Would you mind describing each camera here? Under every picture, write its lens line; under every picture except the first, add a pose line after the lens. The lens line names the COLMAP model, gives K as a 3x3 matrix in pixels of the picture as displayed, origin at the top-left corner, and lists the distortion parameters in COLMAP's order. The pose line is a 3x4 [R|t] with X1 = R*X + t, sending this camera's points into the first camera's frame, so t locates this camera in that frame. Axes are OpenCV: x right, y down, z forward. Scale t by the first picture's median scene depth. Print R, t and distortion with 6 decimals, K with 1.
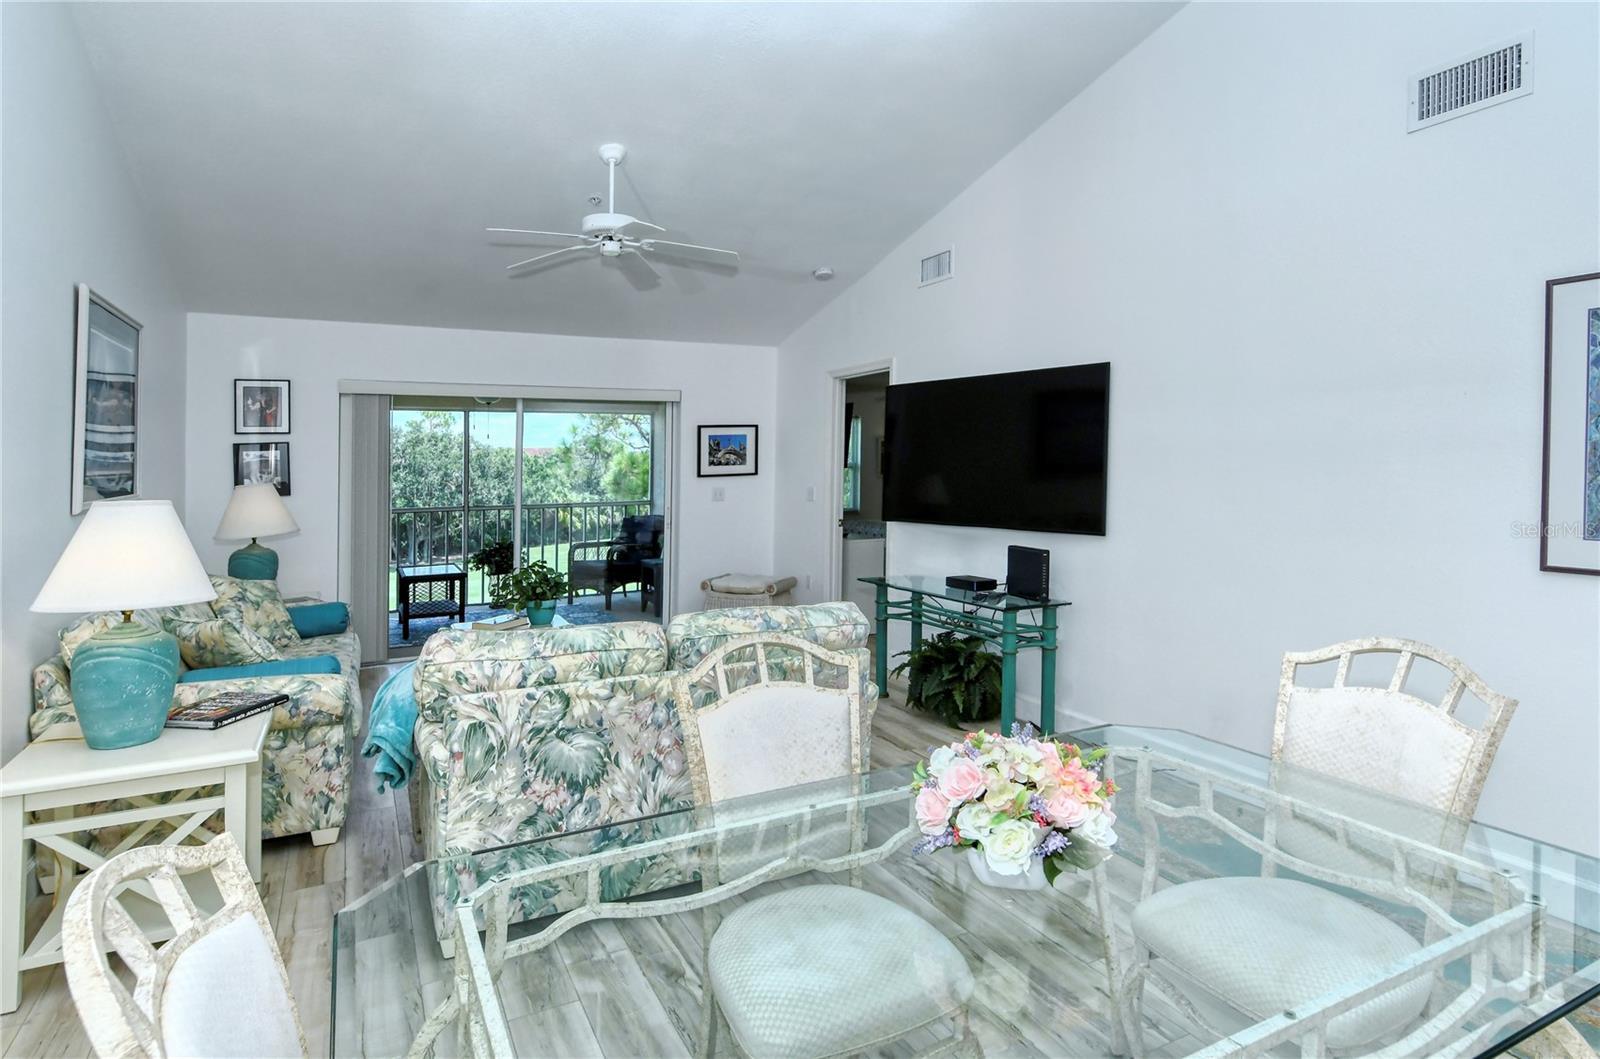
lens RADIAL K [[825.9, 0, 821.2], [0, 825.9, 427.3], [0, 0, 1]] dist [0.025655, -0.013780]
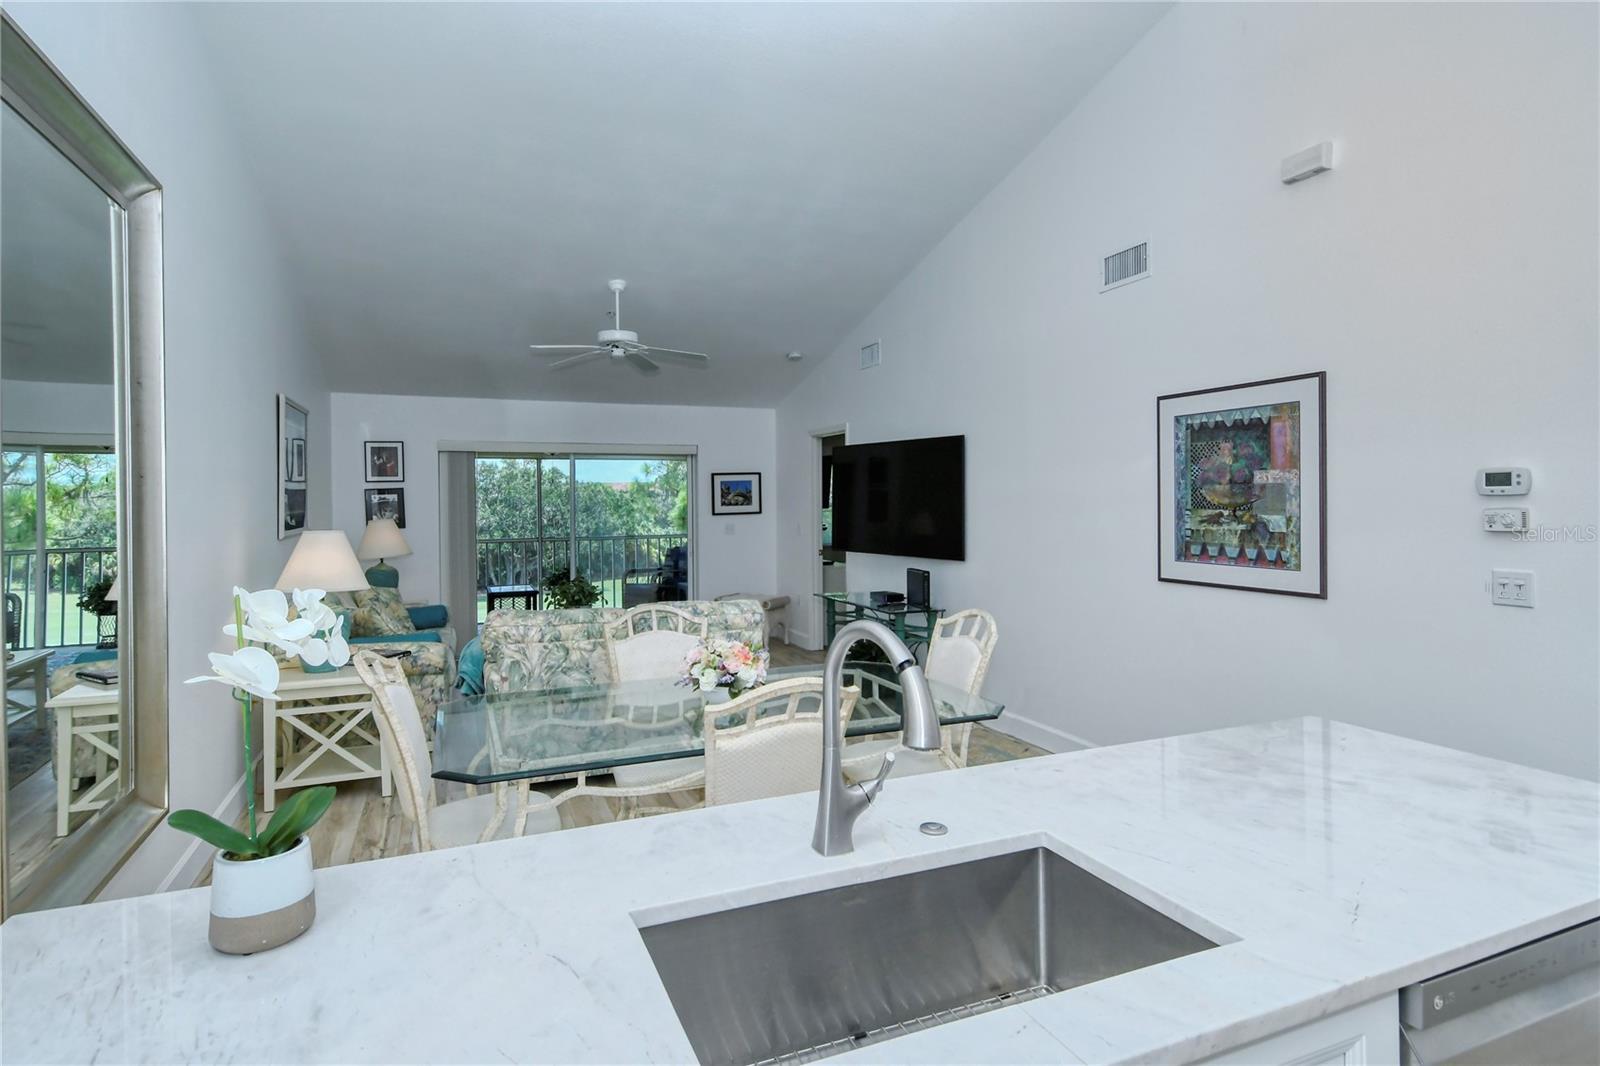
lens RADIAL K [[841.1, 0, 809.2], [0, 841.1, 497.8], [0, 0, 1]] dist [0.034445, -0.019972]
pose [[0.993265, 0.001595, -0.115852, 0.211736], [0.003456, 0.999052, 0.043390, -0.029738], [0.115811, -0.043498, 0.992318, -0.351330]]
